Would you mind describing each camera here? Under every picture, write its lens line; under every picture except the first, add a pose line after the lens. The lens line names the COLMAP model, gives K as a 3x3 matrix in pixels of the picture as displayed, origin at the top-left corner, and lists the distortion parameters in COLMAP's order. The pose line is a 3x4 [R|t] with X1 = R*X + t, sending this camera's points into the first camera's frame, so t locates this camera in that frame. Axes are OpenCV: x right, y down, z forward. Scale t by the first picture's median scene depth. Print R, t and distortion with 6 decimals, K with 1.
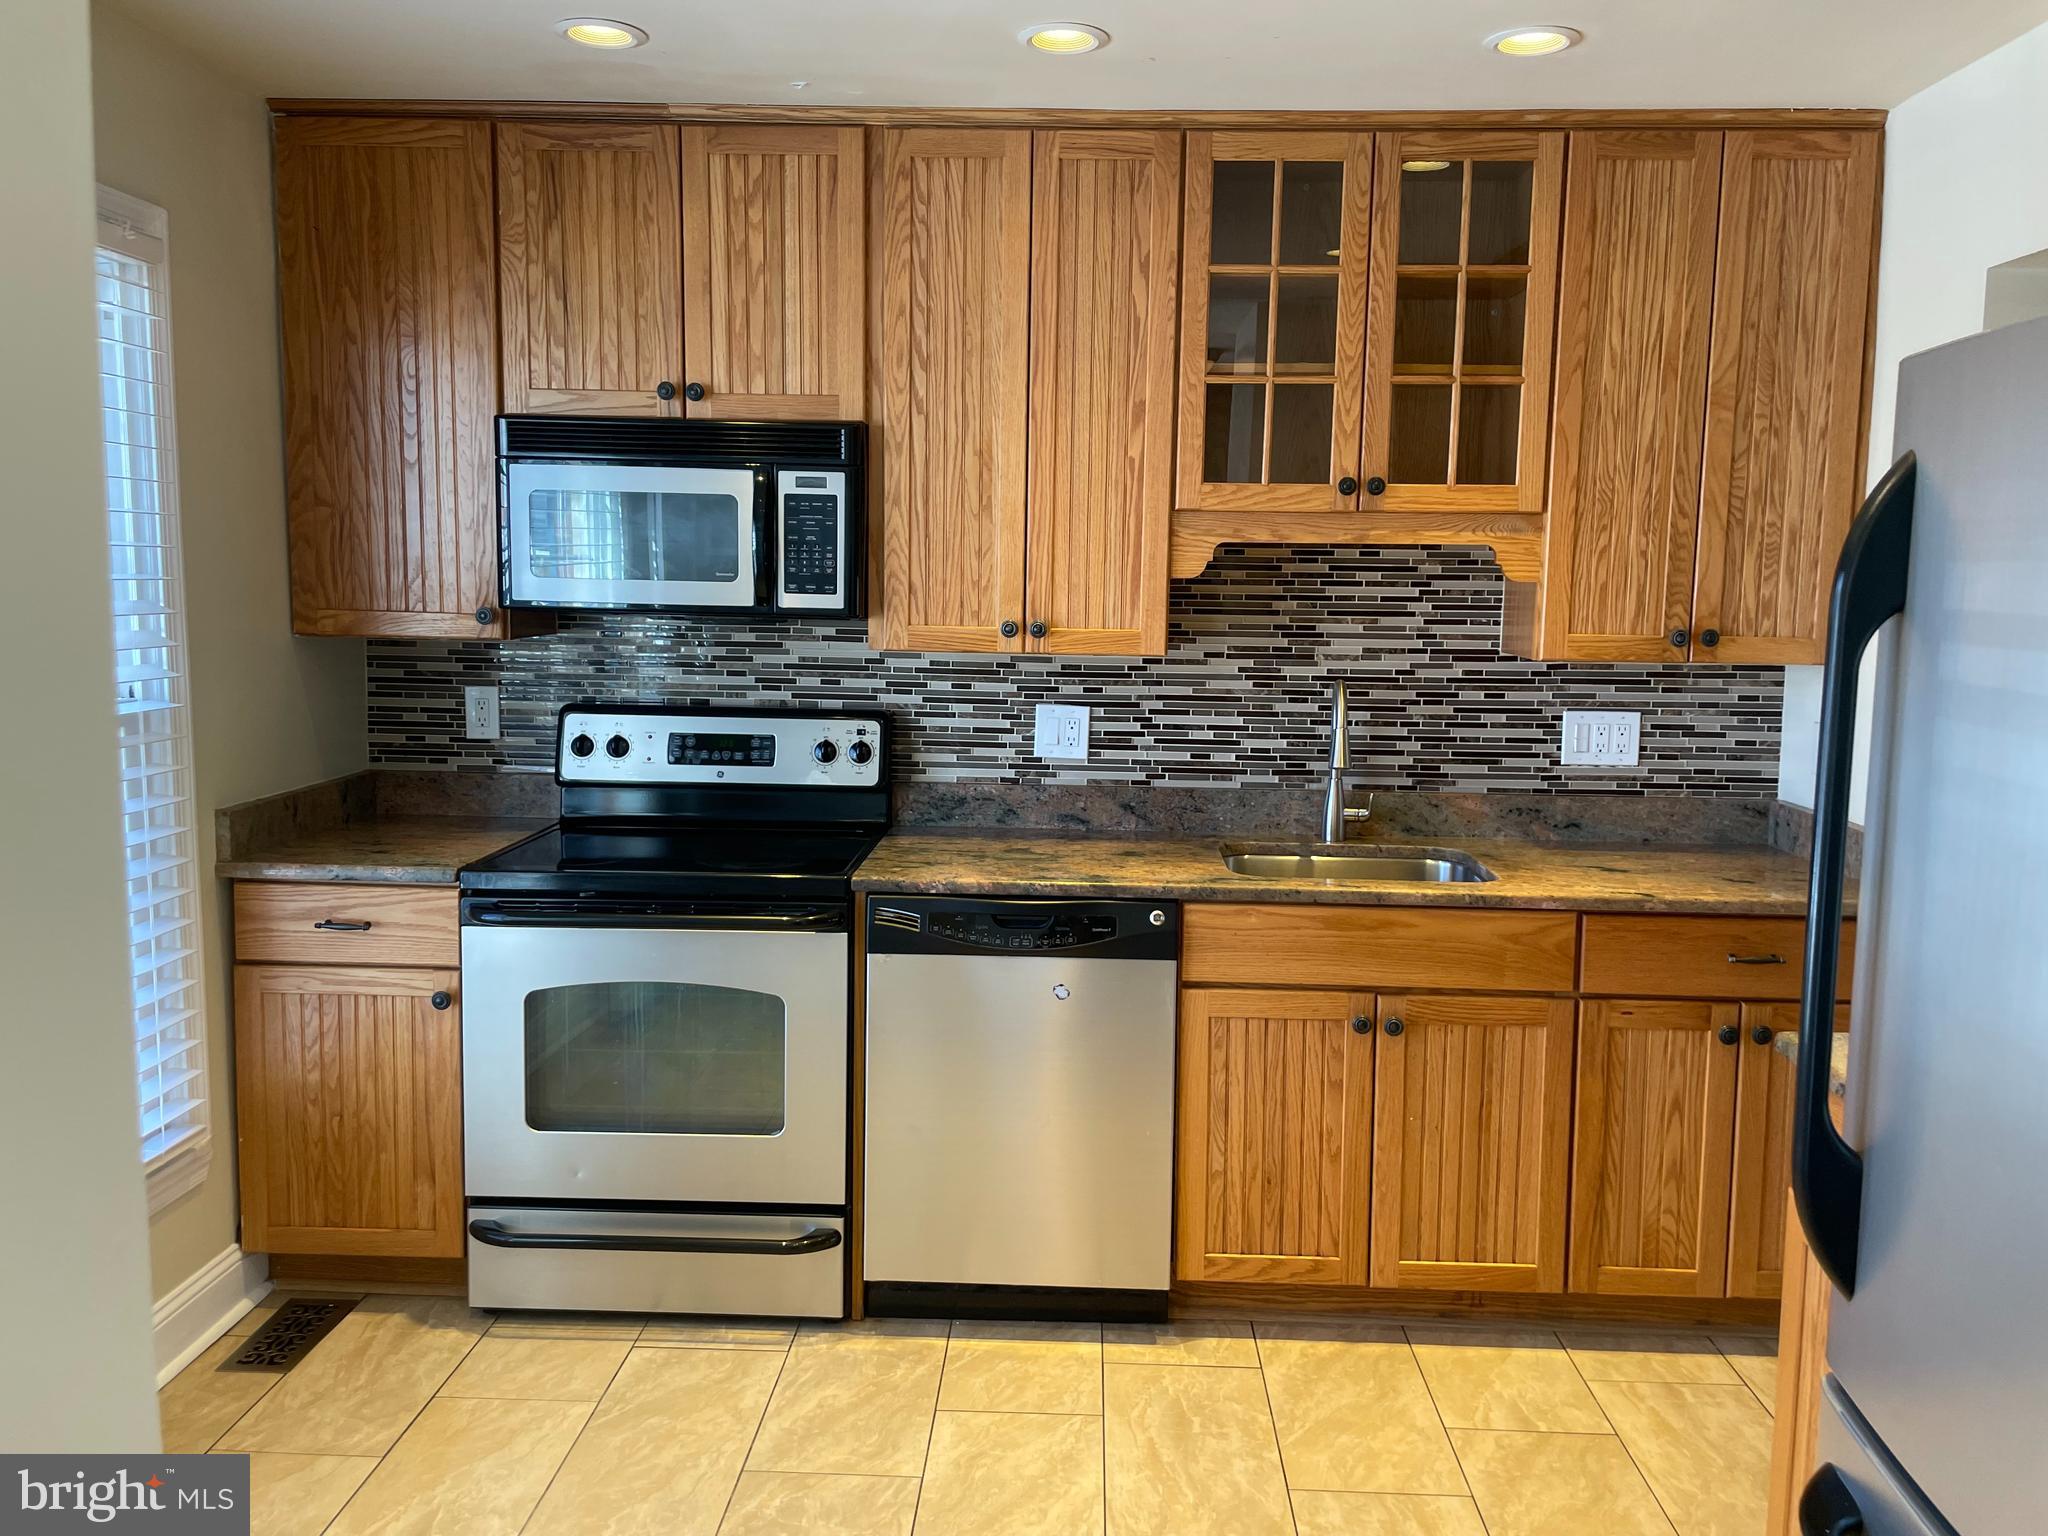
lens RADIAL K [[1555.9, 0, 1024.3], [0, 1555.9, 748.8], [0, 0, 1]] dist [0.077334, -0.113029]
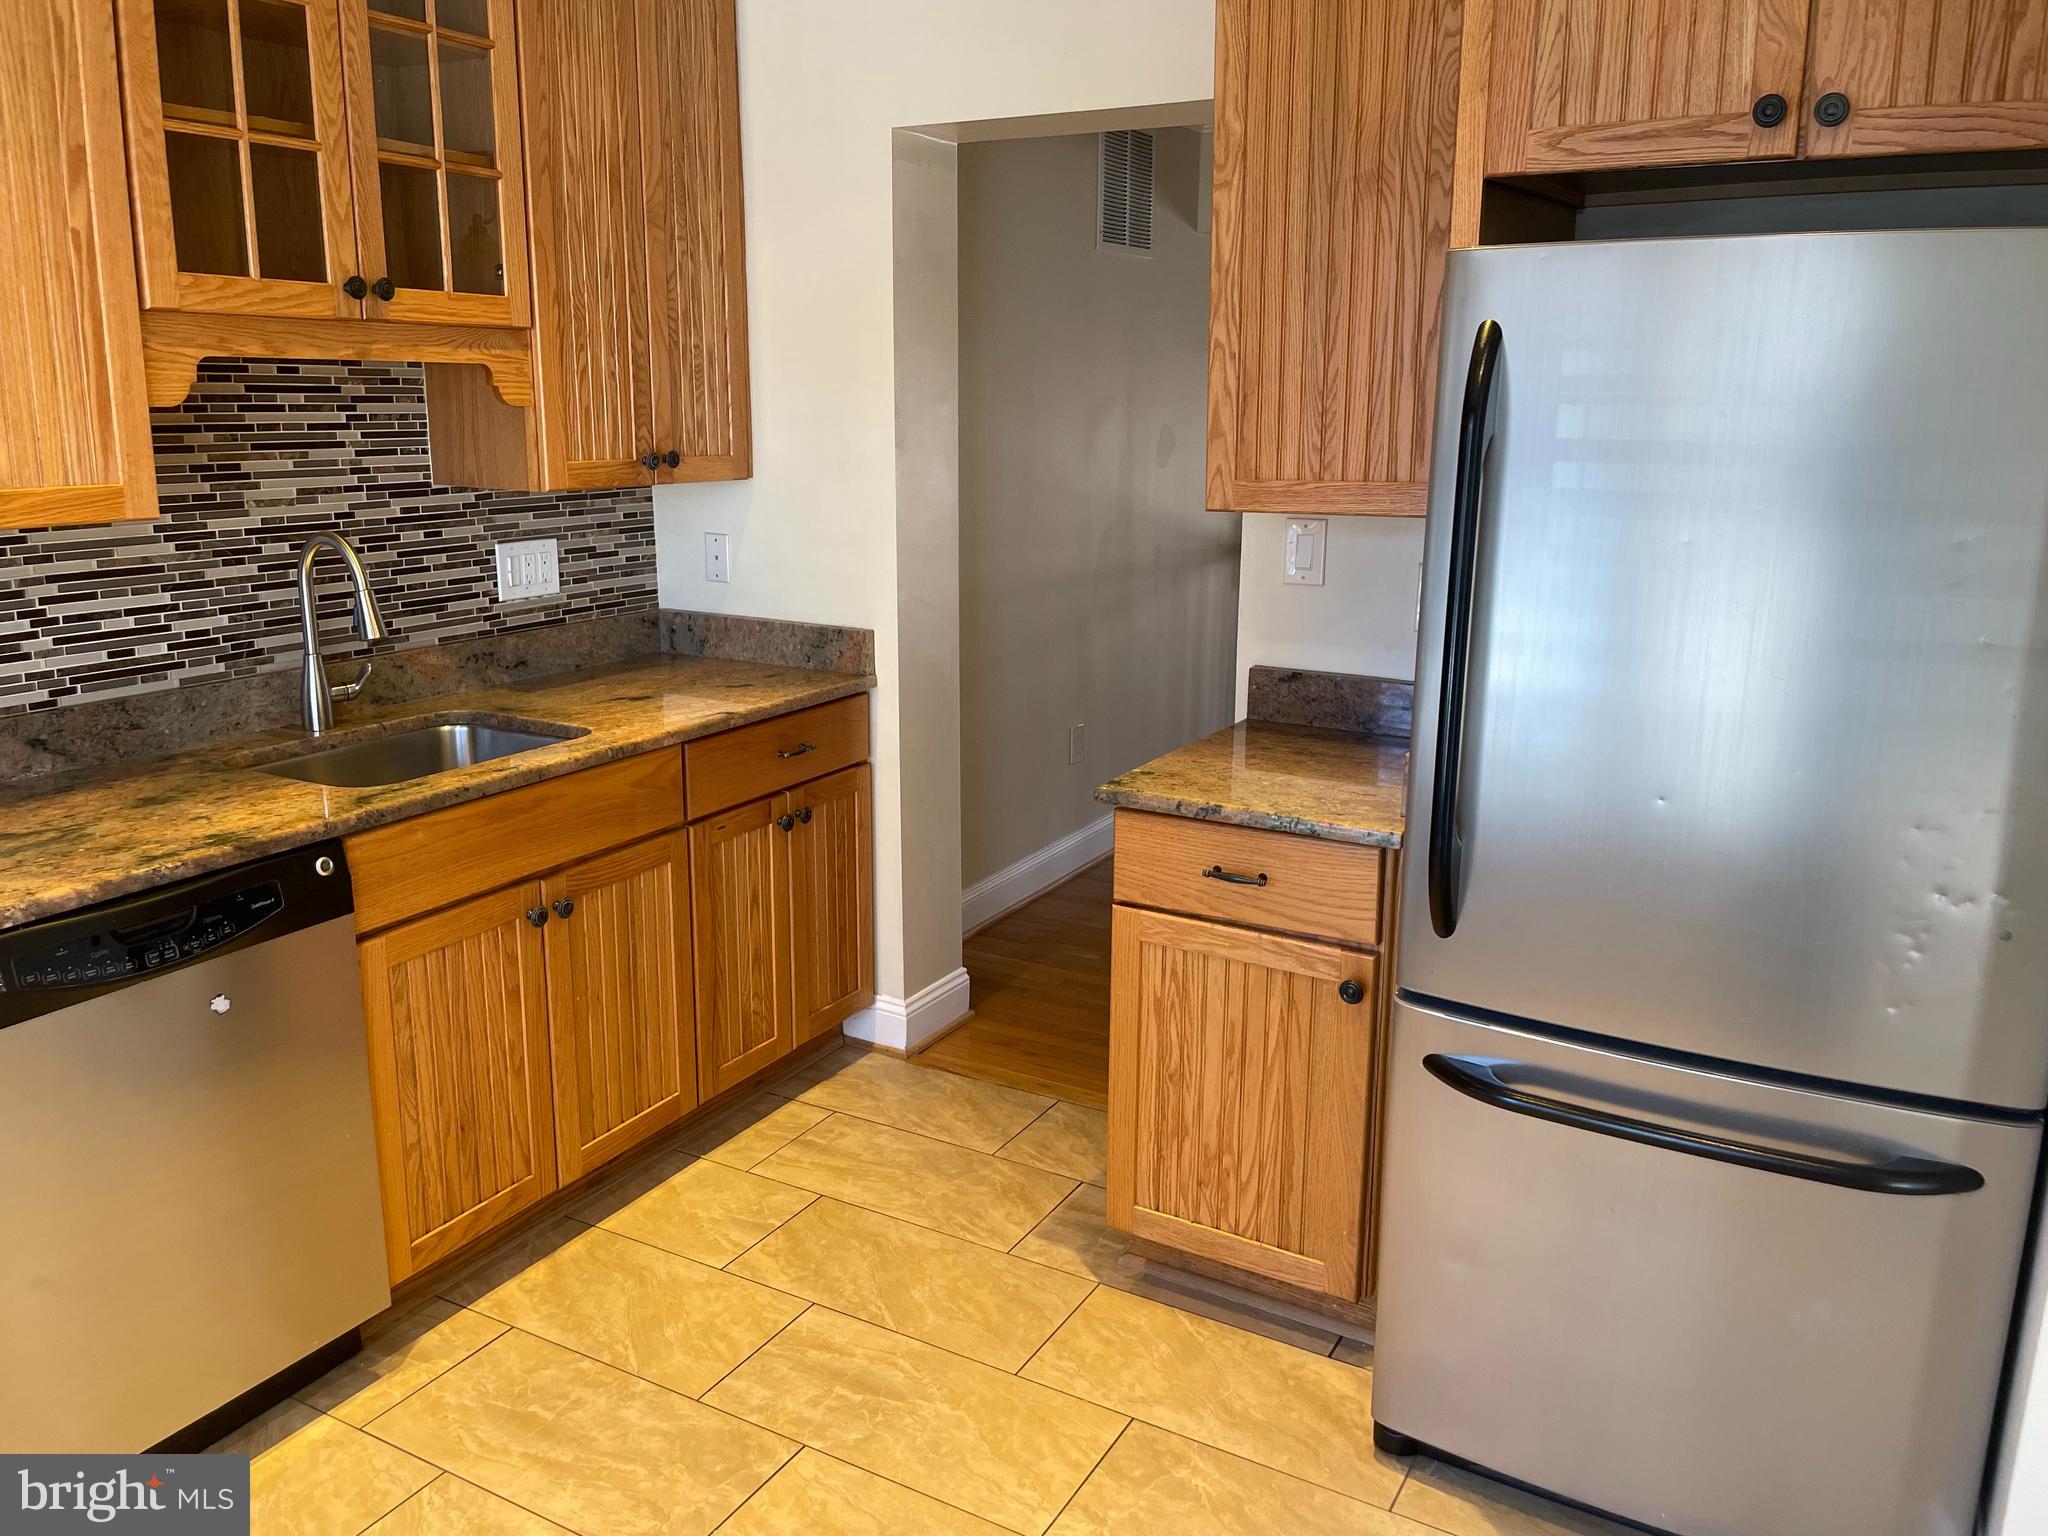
lens RADIAL K [[1555.9, 0, 1009.9], [0, 1555.9, 753.8], [0, 0, 1]] dist [0.077334, -0.113029]
pose [[0.453144, -0.213405, 0.865517, -0.391170], [0.098905, 0.976964, 0.189101, -0.053672], [-0.885934, -0.000086, 0.463812, 0.326477]]
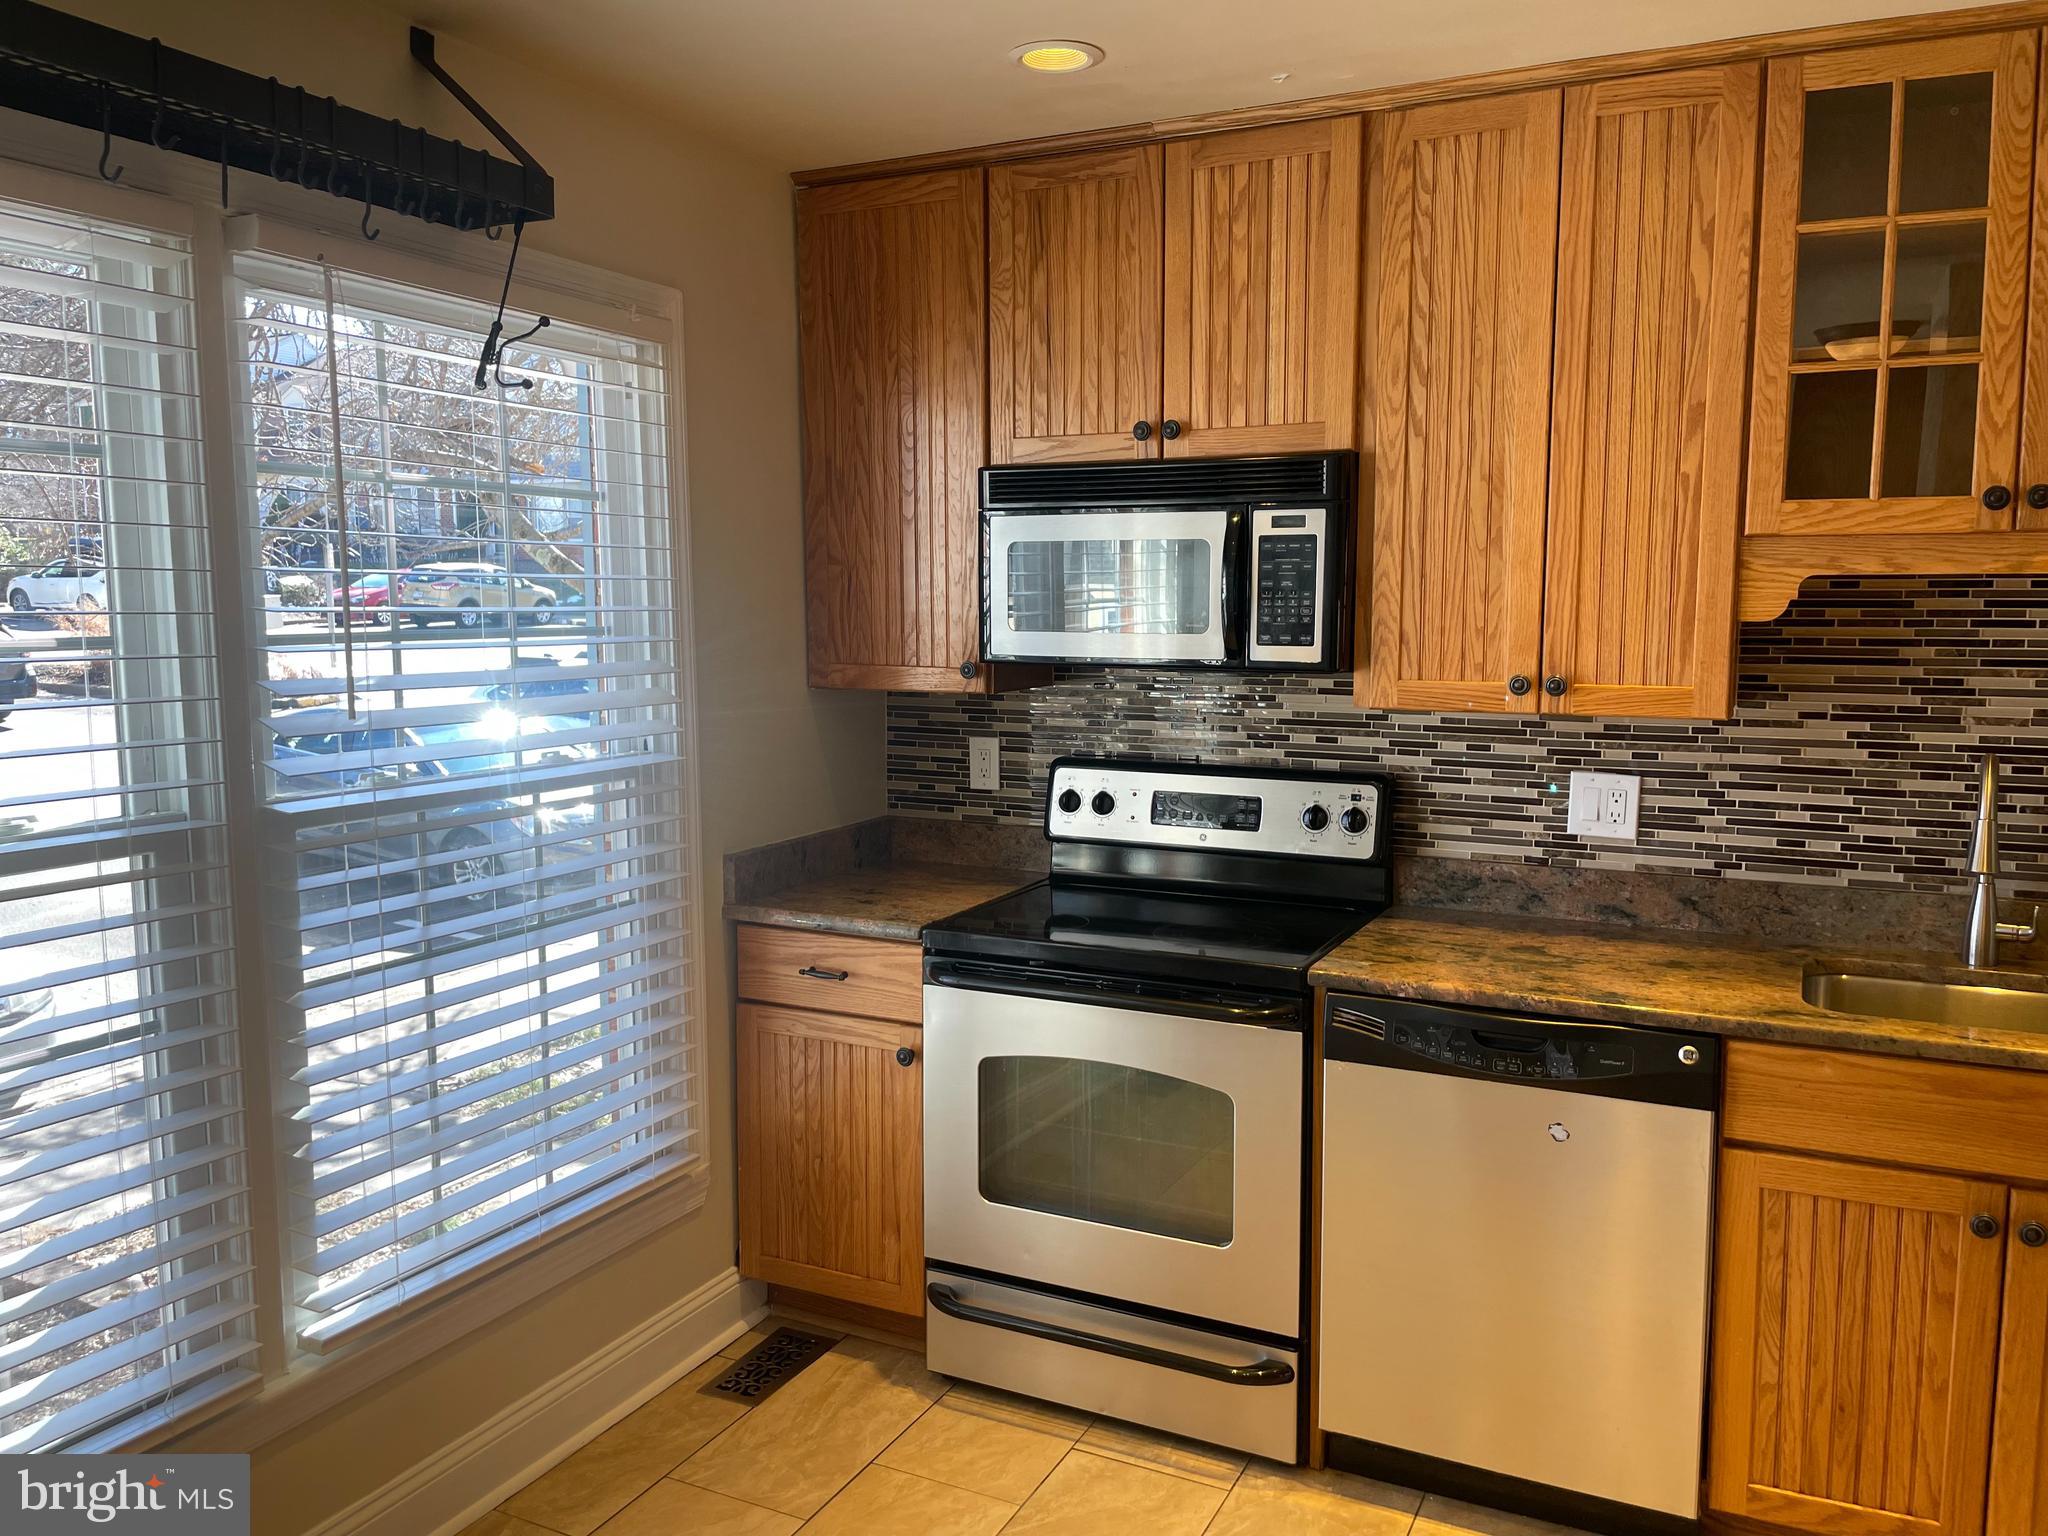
lens RADIAL K [[1555.9, 0, 1006.3], [0, 1555.9, 767.2], [0, 0, 1]] dist [0.077334, -0.113029]
pose [[0.909244, 0.027016, -0.415386, 0.092377], [-0.027755, 0.999606, 0.004261, -0.029451], [0.415338, 0.007655, 0.909635, 0.120215]]
